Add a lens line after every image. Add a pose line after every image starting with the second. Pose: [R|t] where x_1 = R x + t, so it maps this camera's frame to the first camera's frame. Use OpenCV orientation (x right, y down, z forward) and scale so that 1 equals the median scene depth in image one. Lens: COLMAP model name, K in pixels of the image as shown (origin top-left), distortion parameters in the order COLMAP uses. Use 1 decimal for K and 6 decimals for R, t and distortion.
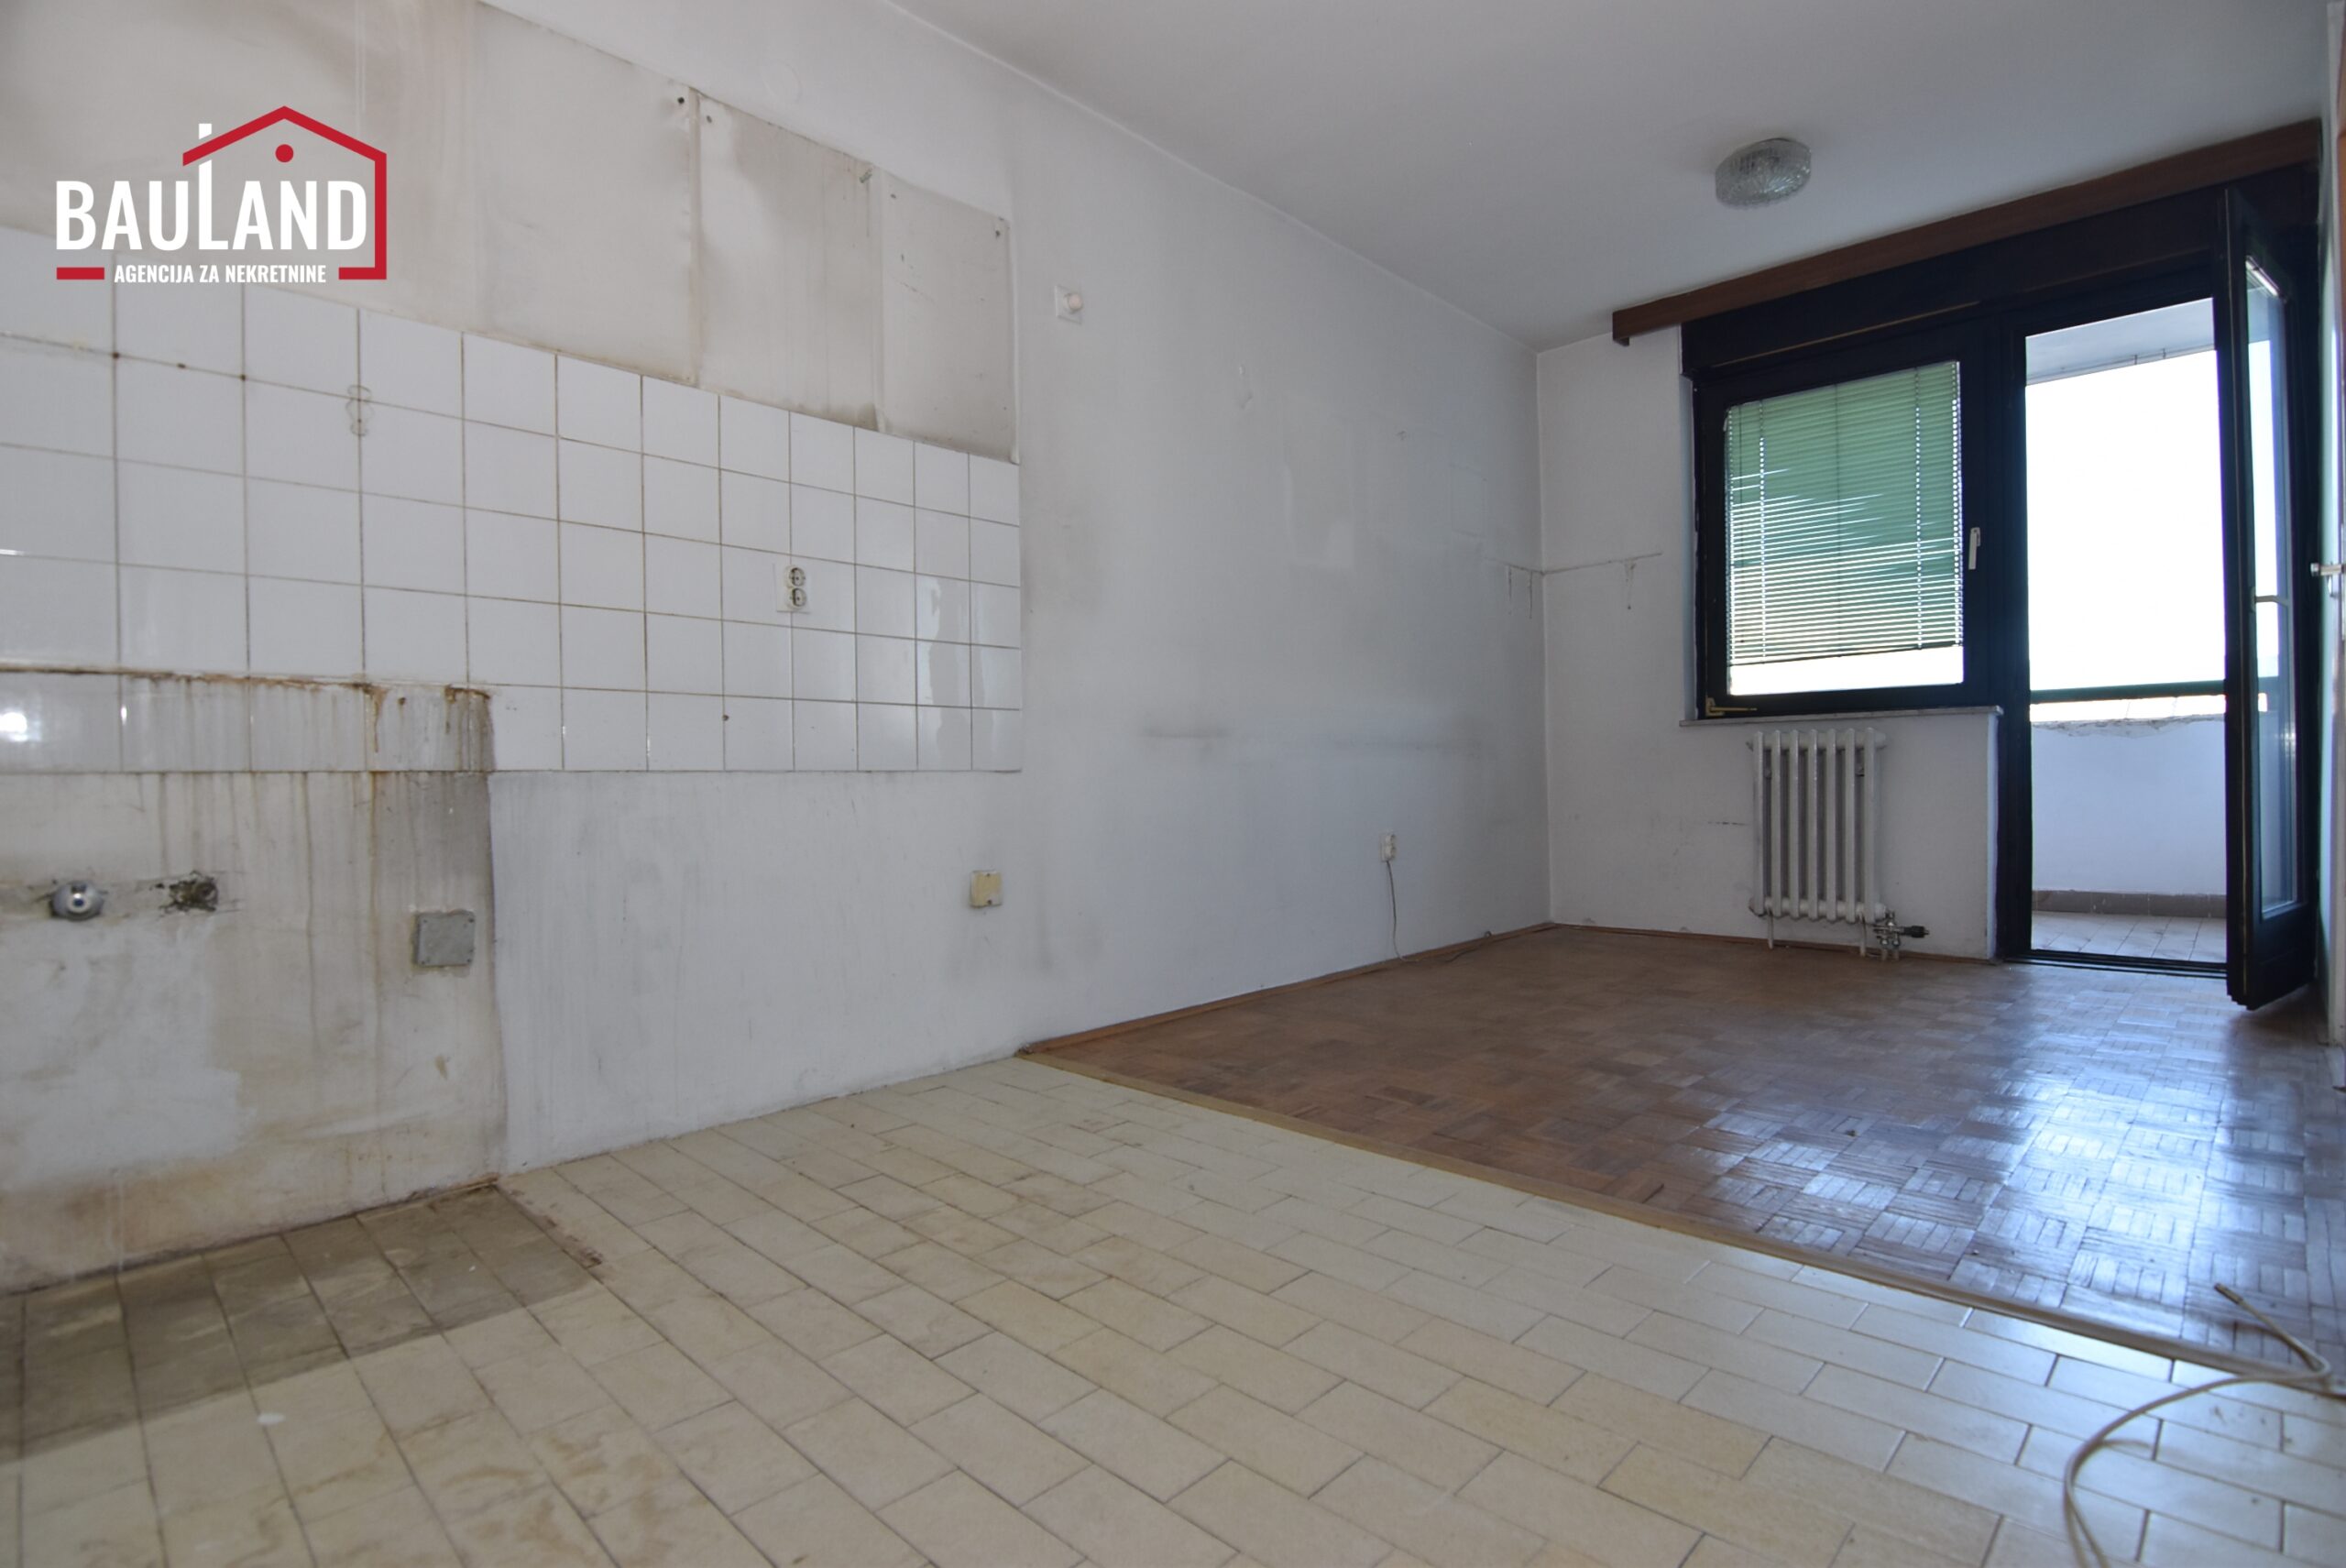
lens RADIAL K [[1126.8, 0, 1184.4], [0, 1126.8, 787.1], [0, 0, 1]] dist [-0.004612, -0.001508]
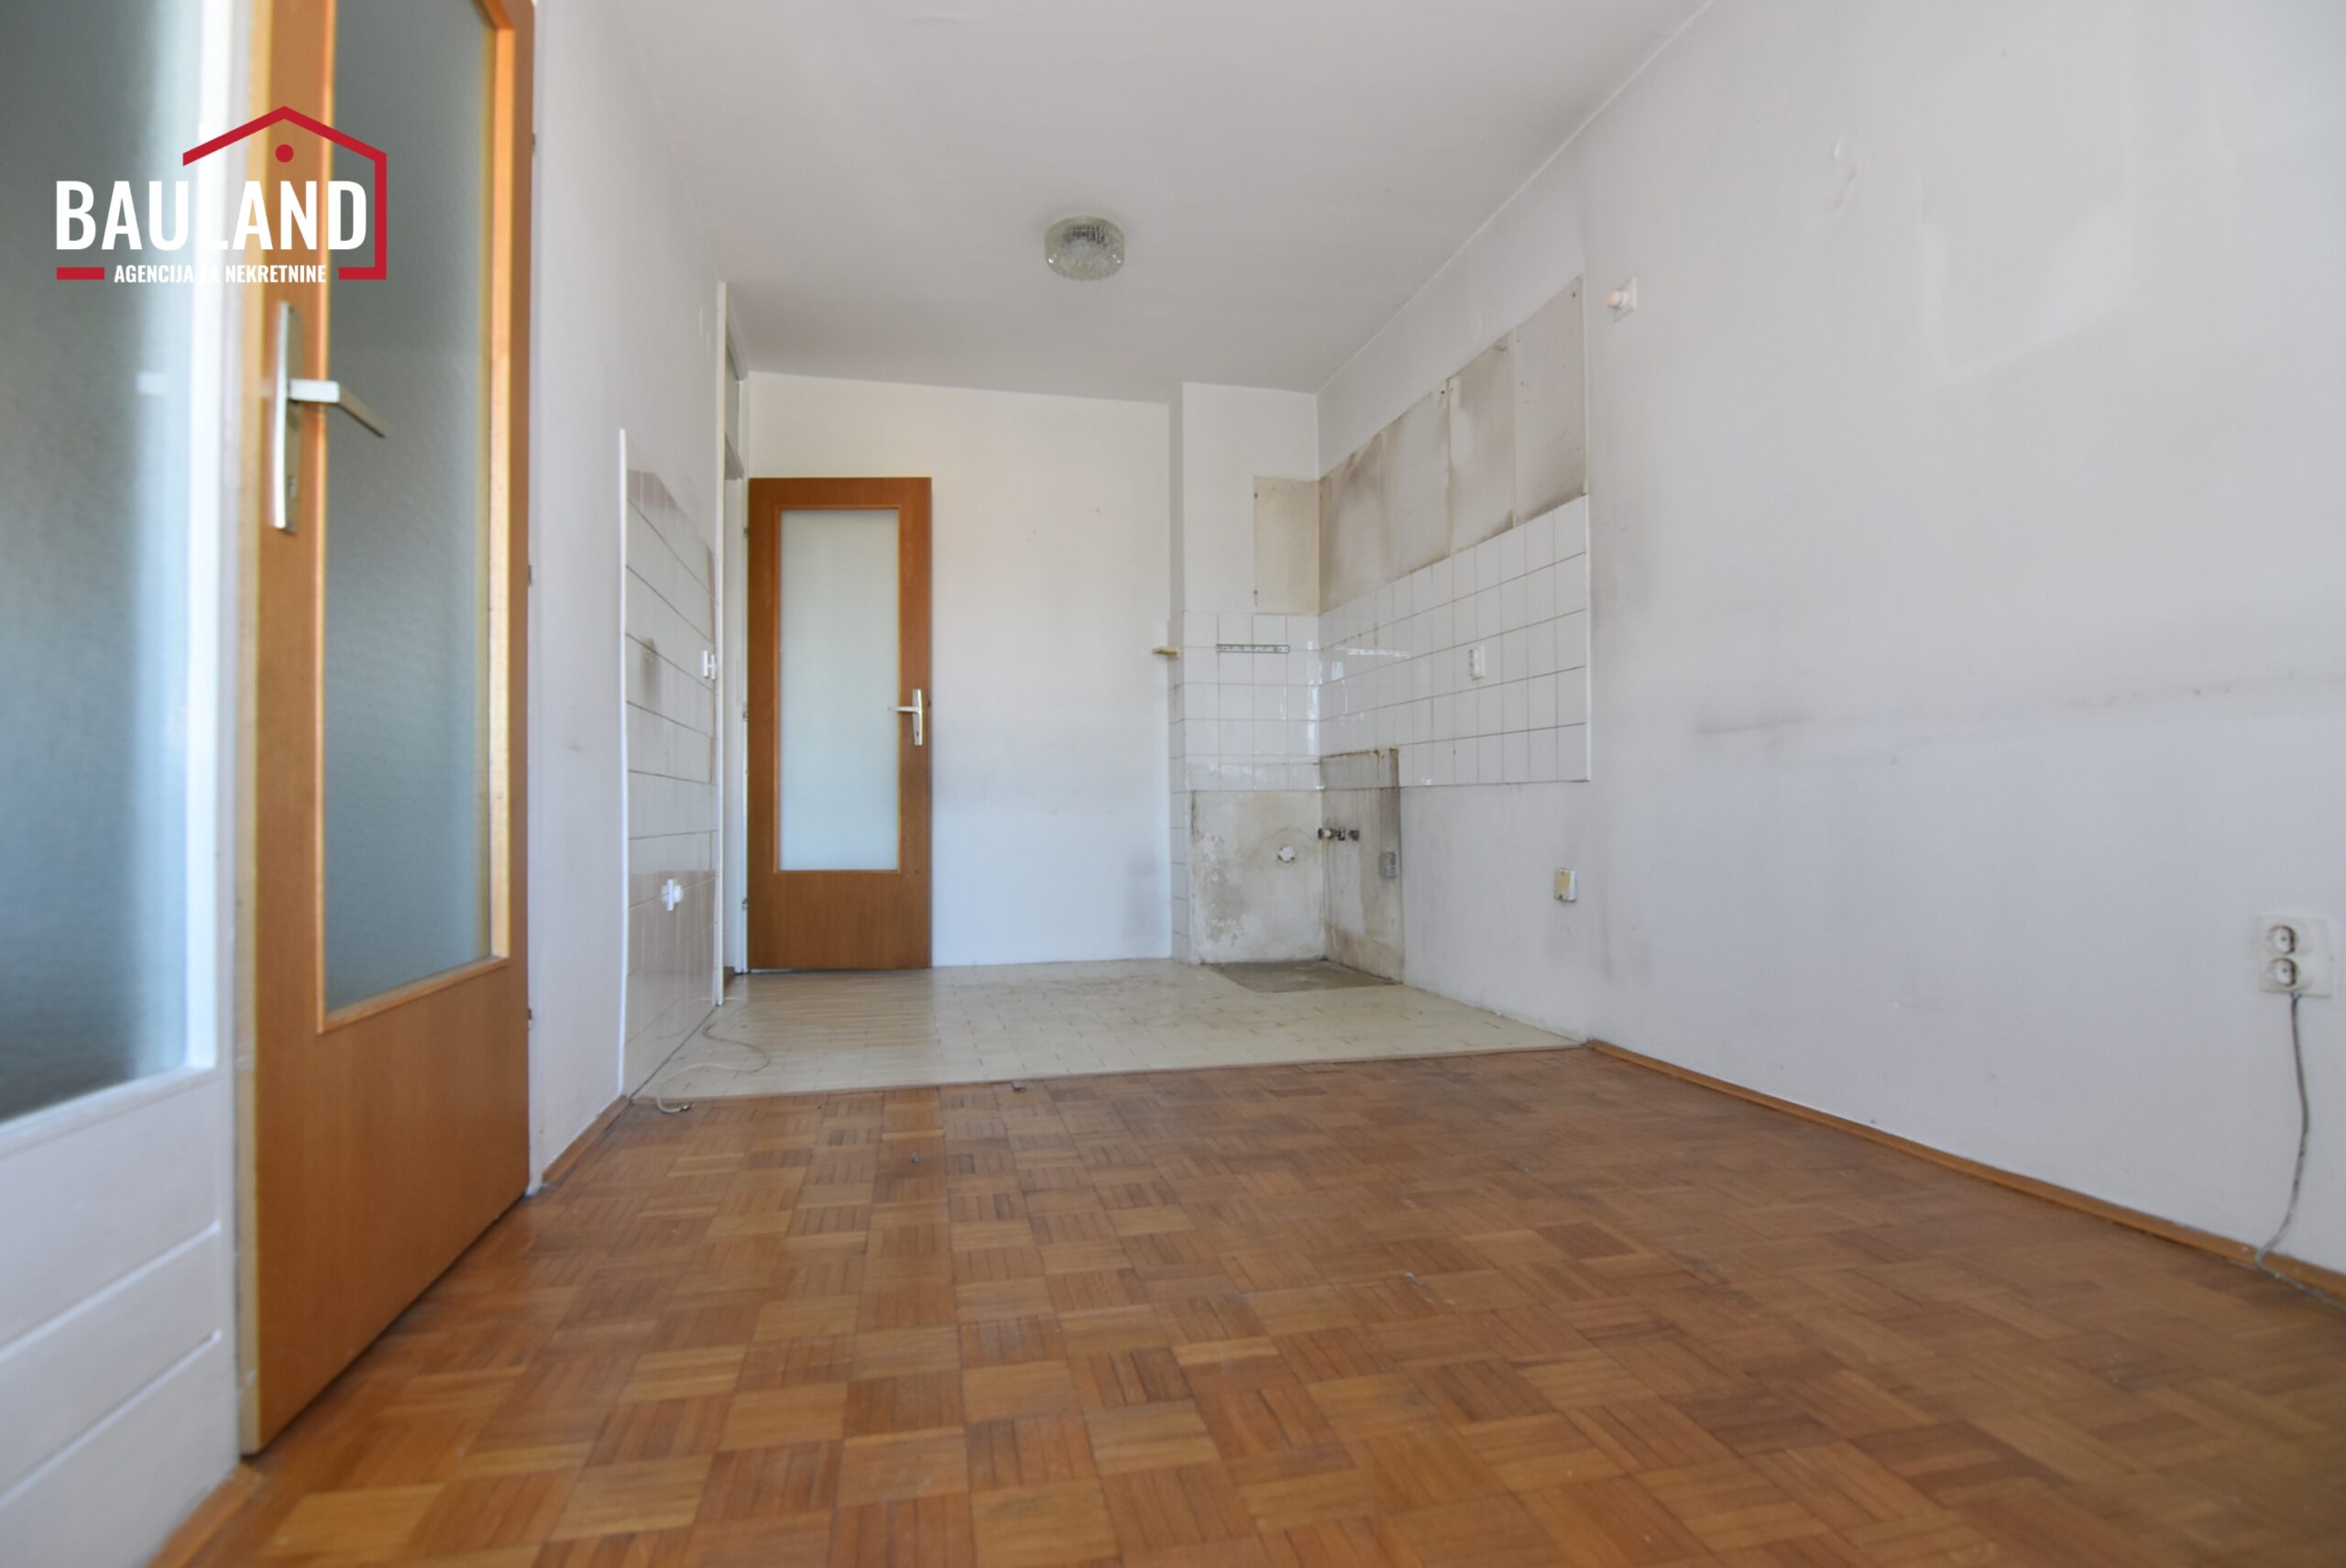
lens RADIAL K [[1126.8, 0, 1184.4], [0, 1126.8, 787.1], [0, 0, 1]] dist [-0.004612, -0.001508]
pose [[-0.523715, -0.000402, -0.851894, 1.114797], [0.006806, 0.999966, -0.004656, -0.006493], [0.851867, -0.008236, -0.523694, 1.424837]]
